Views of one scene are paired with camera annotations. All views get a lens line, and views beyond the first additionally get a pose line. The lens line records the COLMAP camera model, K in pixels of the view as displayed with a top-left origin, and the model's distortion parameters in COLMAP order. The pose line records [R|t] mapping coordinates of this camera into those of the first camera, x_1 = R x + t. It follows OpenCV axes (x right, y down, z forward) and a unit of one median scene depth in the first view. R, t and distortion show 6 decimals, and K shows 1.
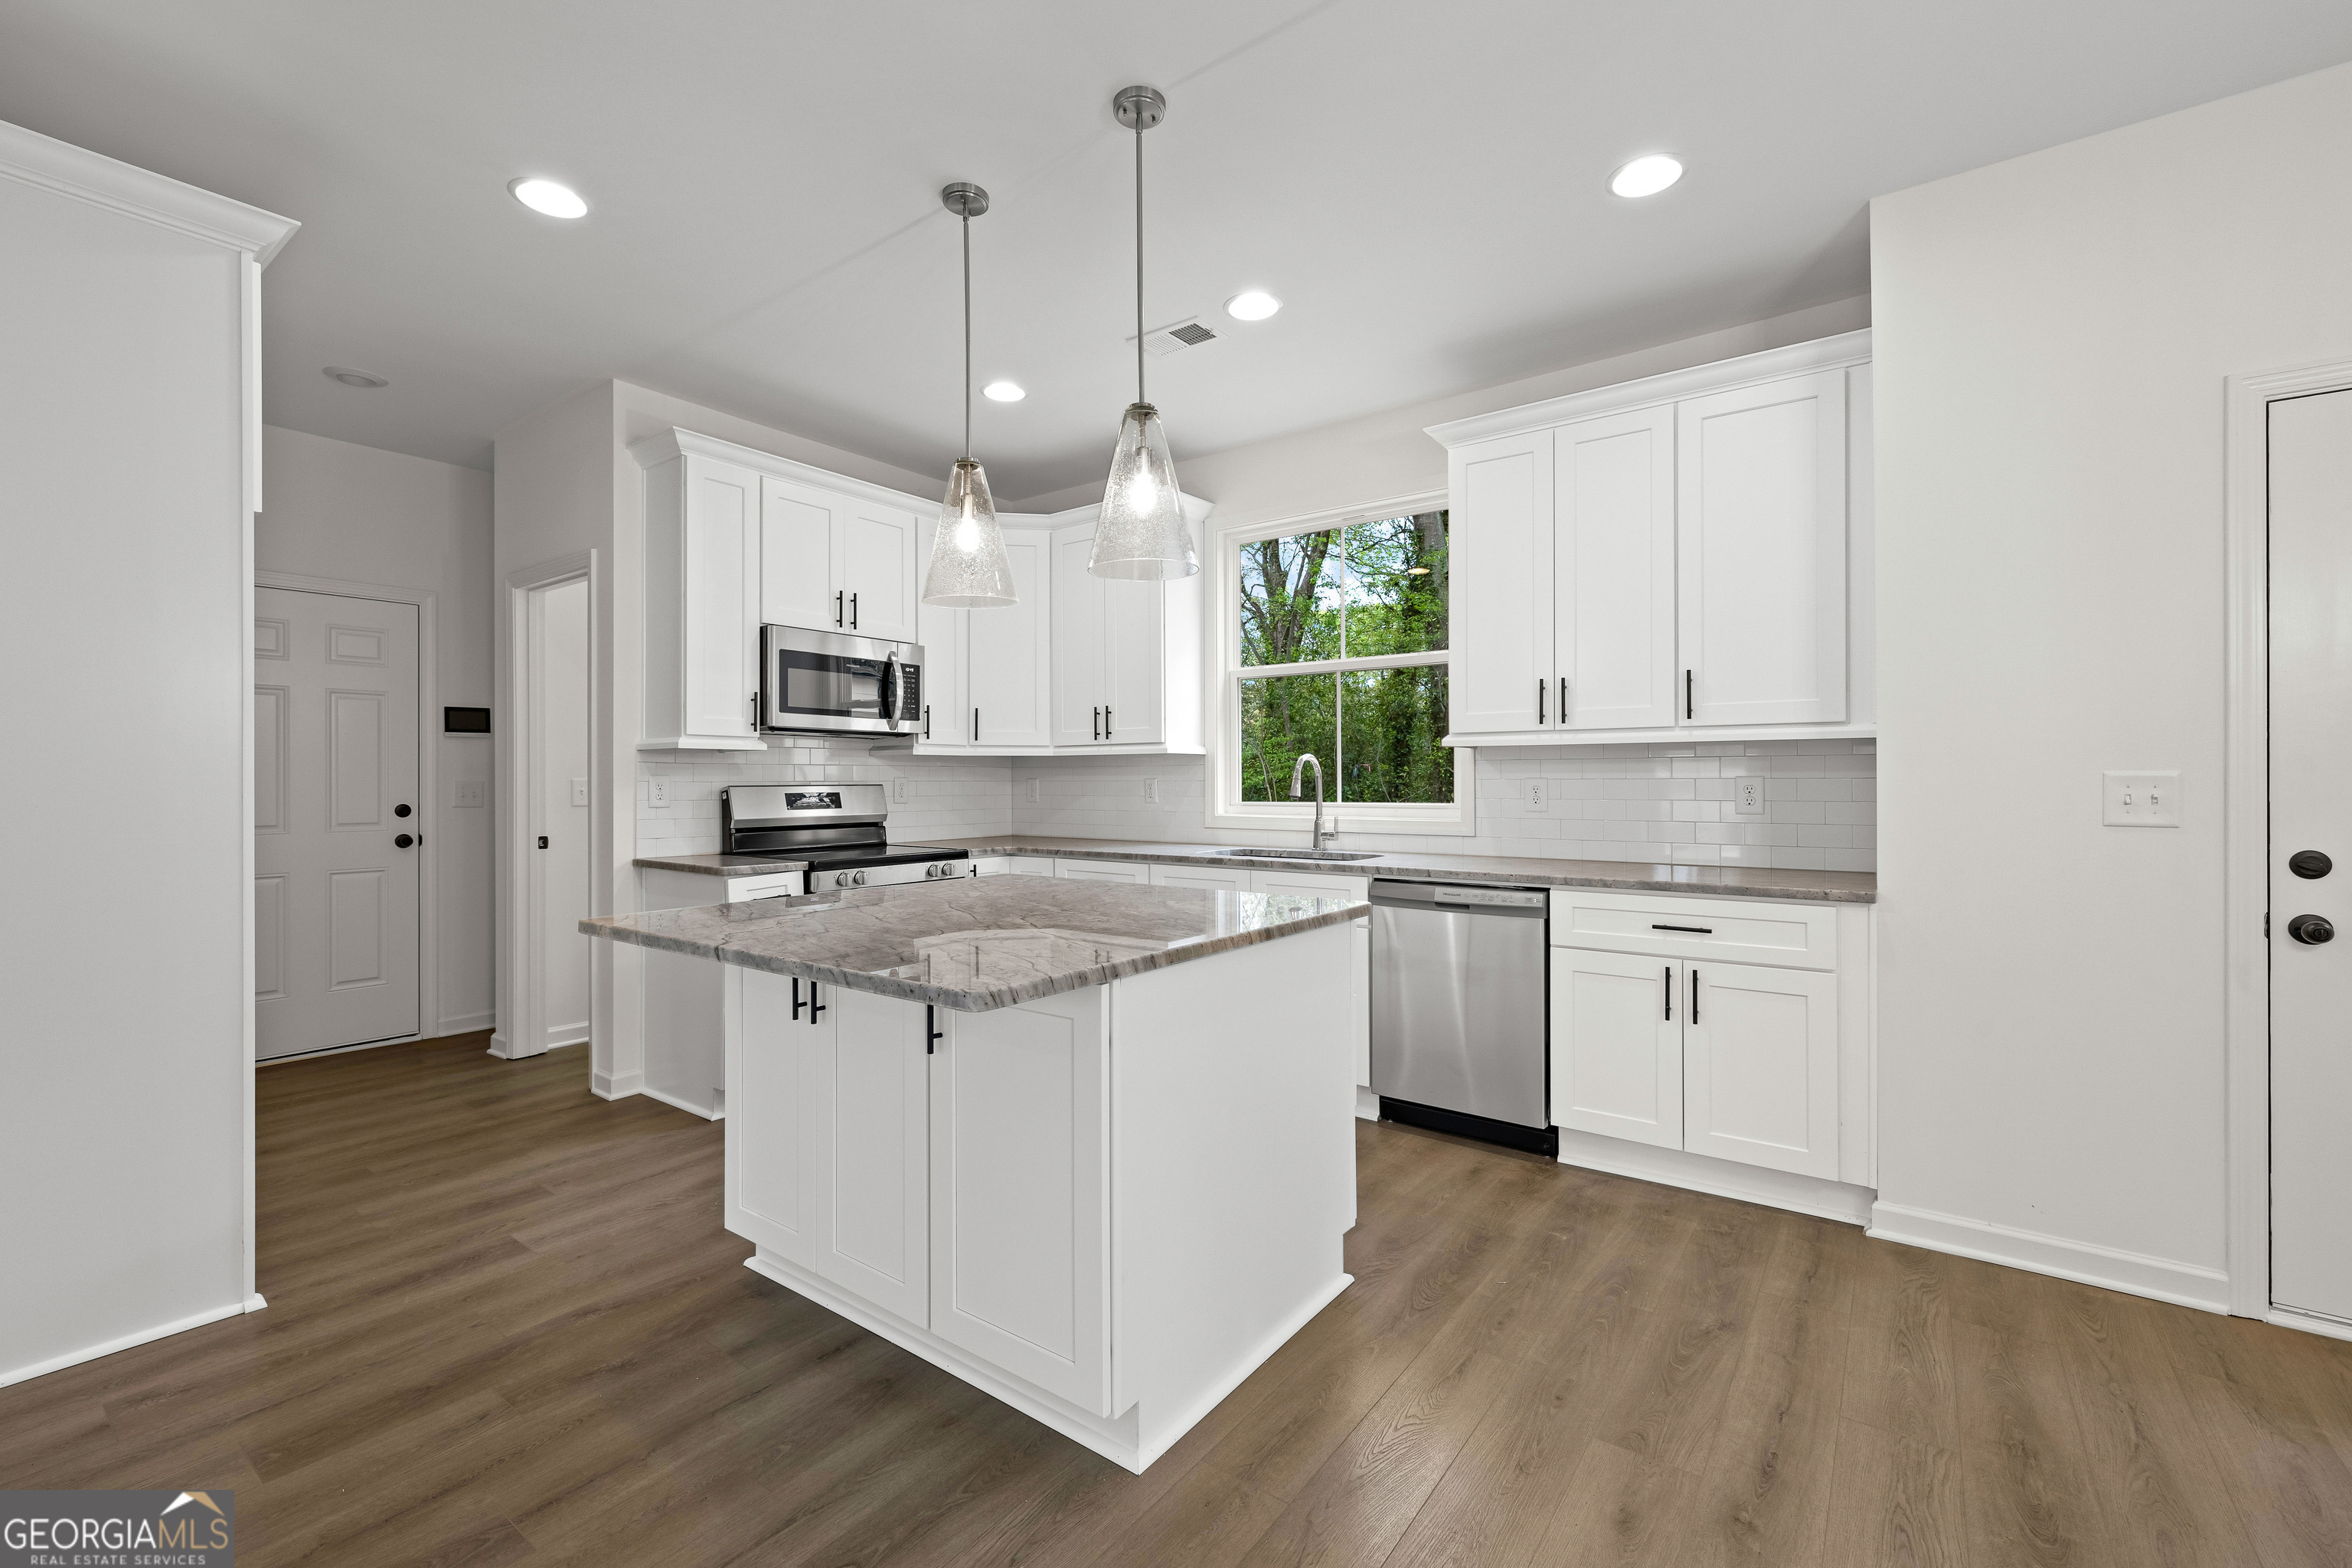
lens RADIAL K [[989.2, 0, 1175.3], [0, 989.2, 780.4], [0, 0, 1]] dist [0.000915, 0.000334]
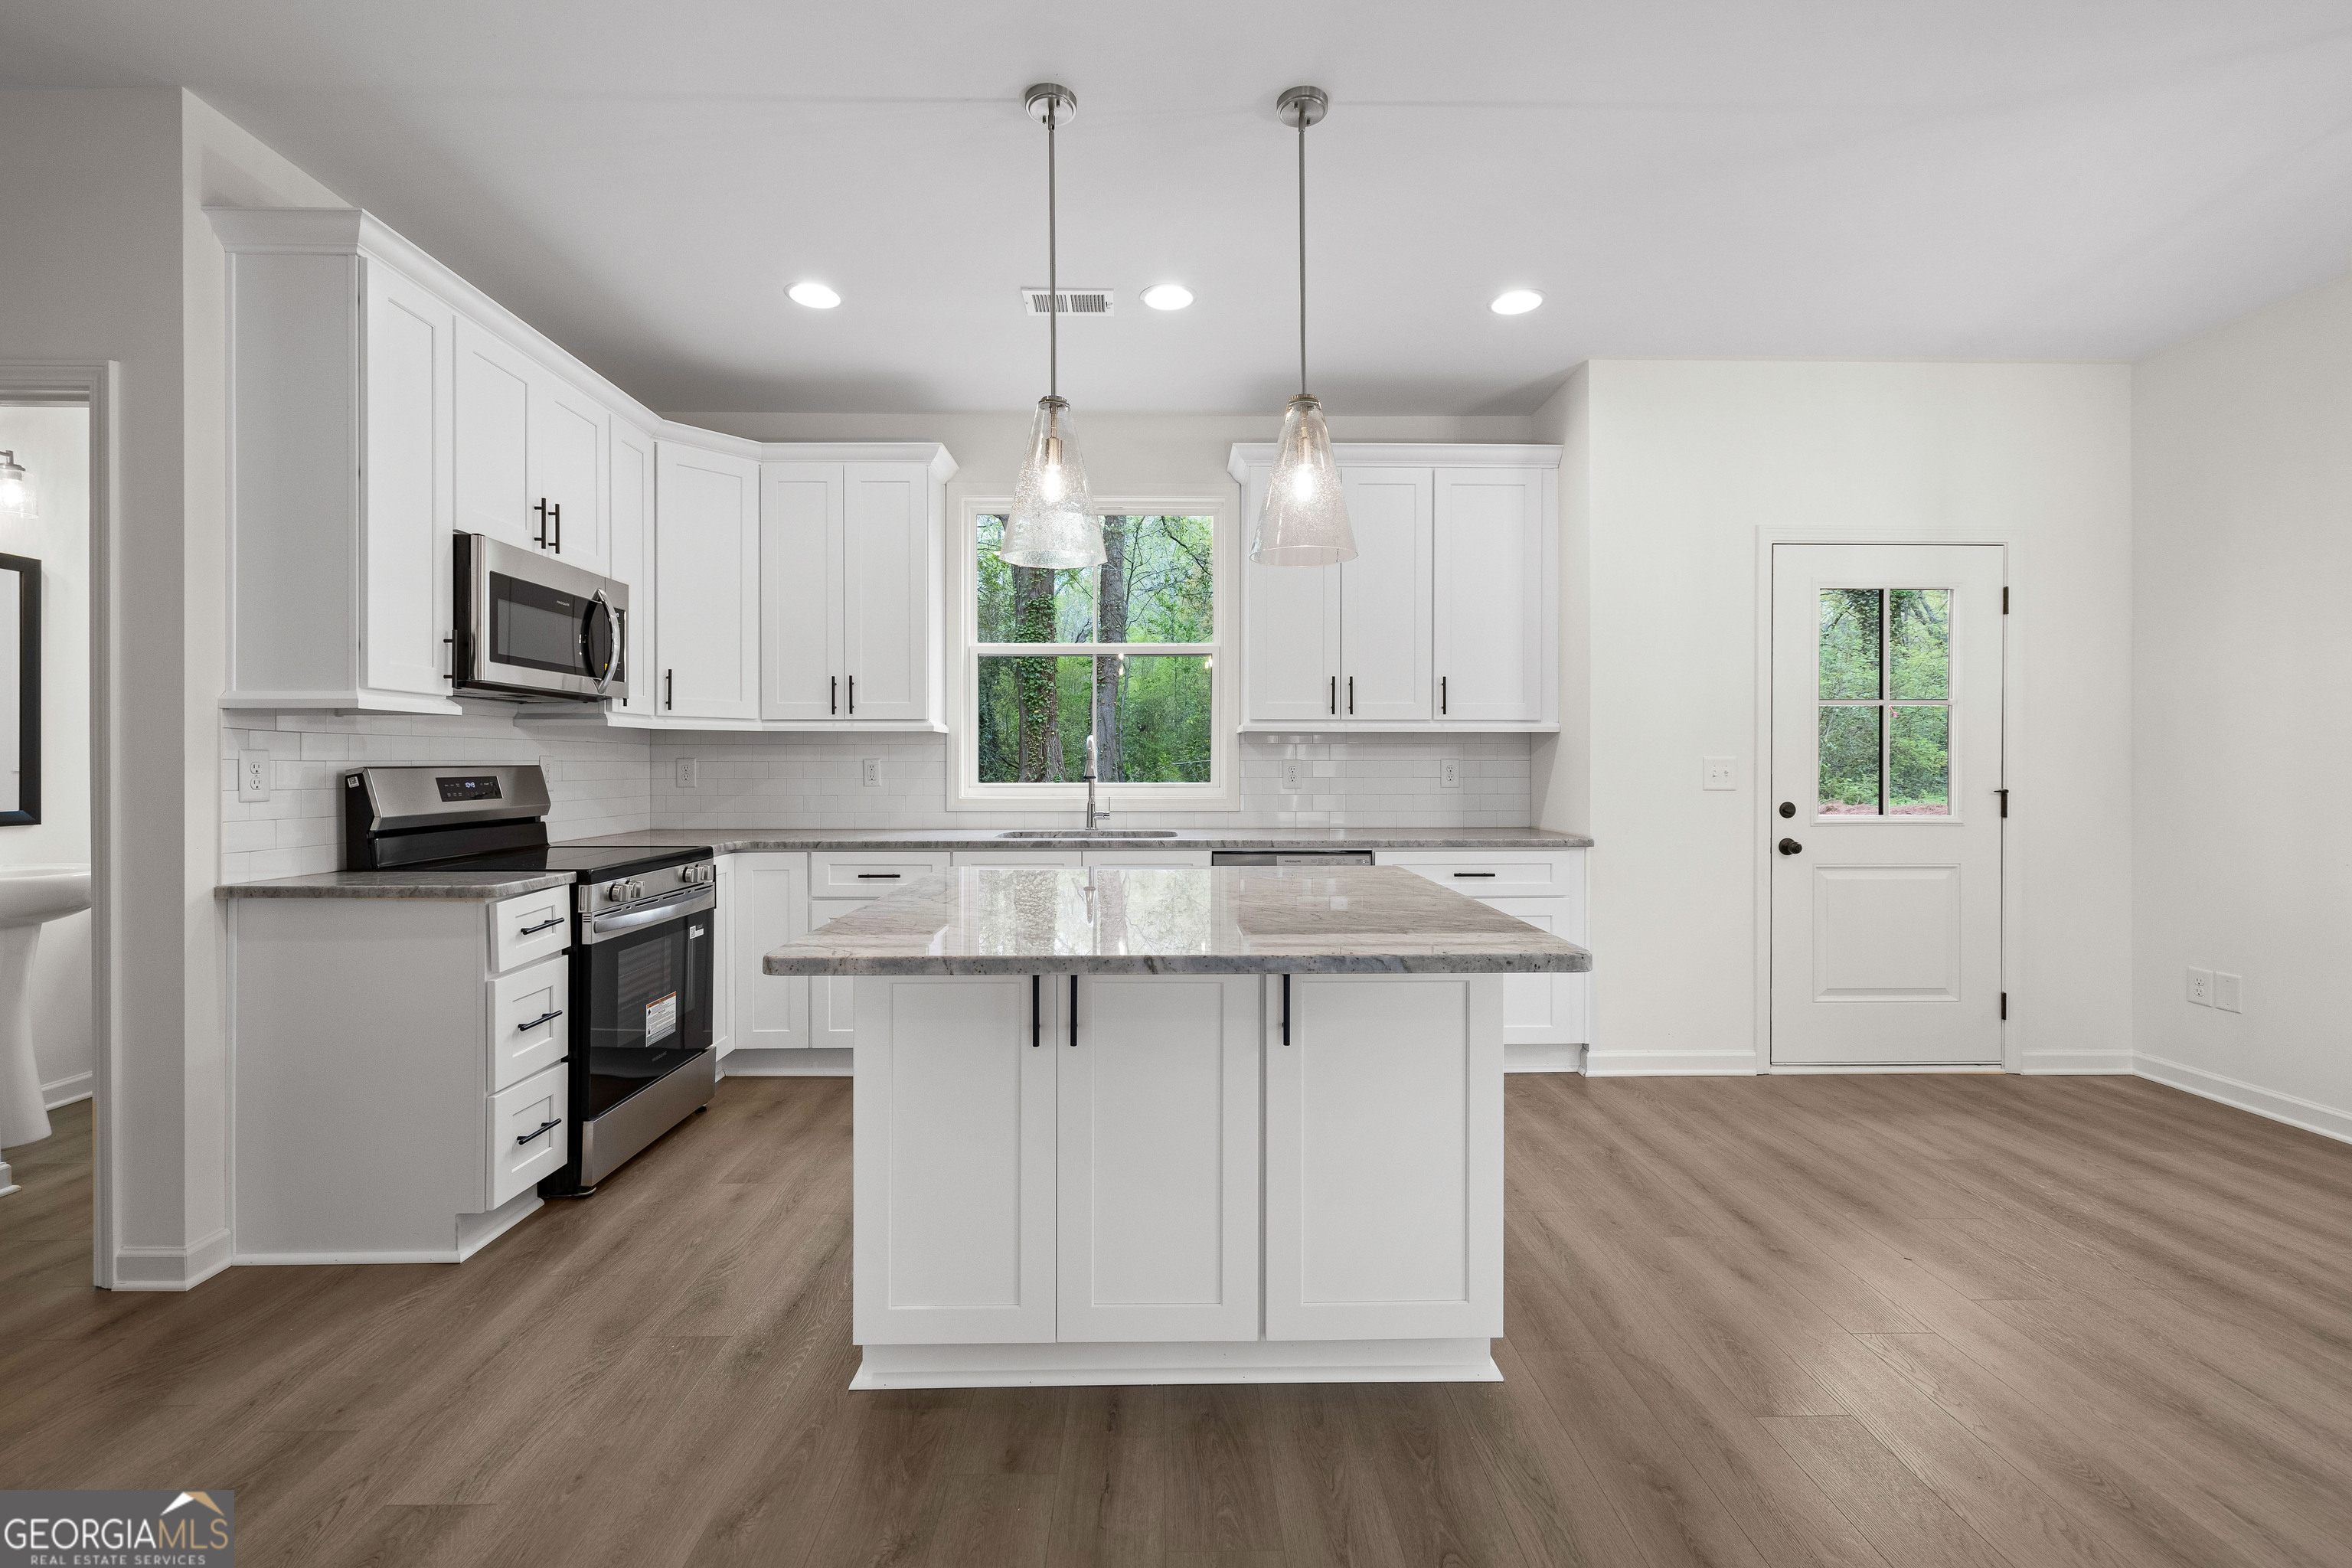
lens RADIAL K [[991.3, 0, 1174.6], [0, 991.3, 768.3], [0, 0, 1]] dist [0.000241, 0.000635]
pose [[0.791378, -0.001935, 0.611325, -0.501727], [-0.001848, 0.999983, 0.005558, 0.001817], [-0.611325, -0.005528, 0.791360, 0.169682]]
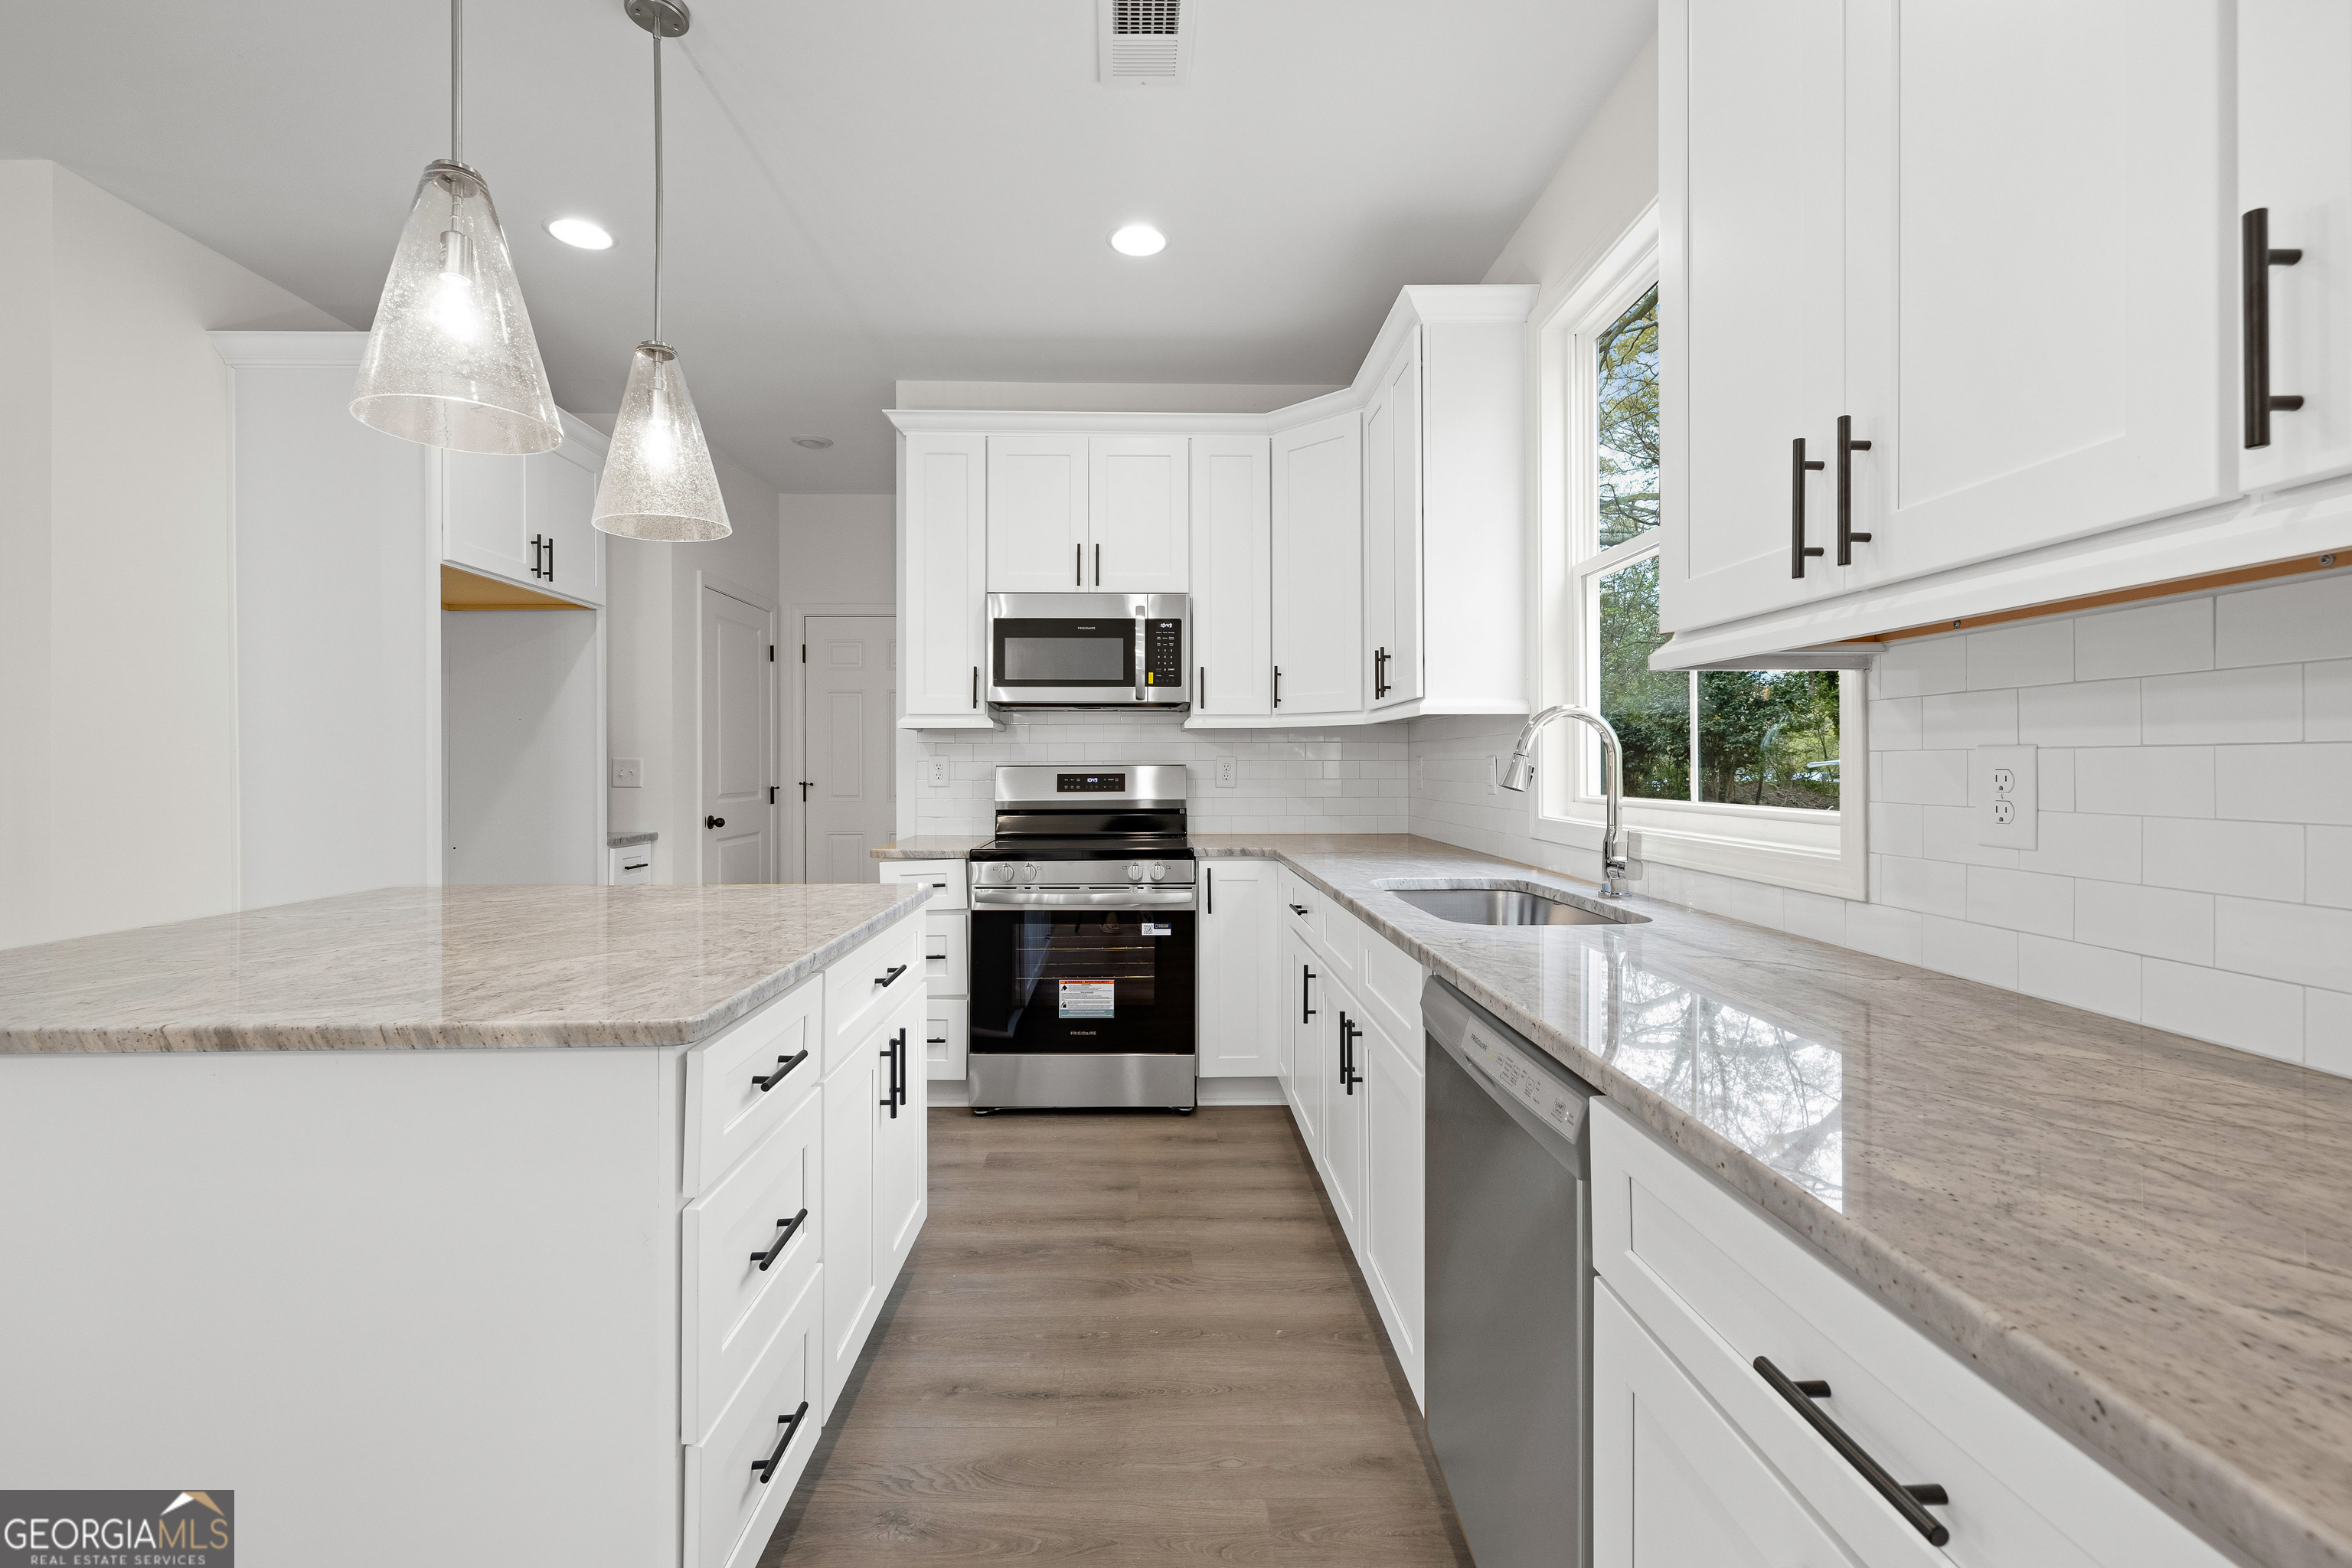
lens RADIAL K [[989.2, 0, 1175.3], [0, 989.2, 780.4], [0, 0, 1]] dist [0.000915, 0.000334]
pose [[0.620819, 0.013080, -0.783845, 0.487528], [0.001229, 0.999843, 0.017658, 0.003162], [0.783953, -0.011926, 0.620706, 0.628277]]
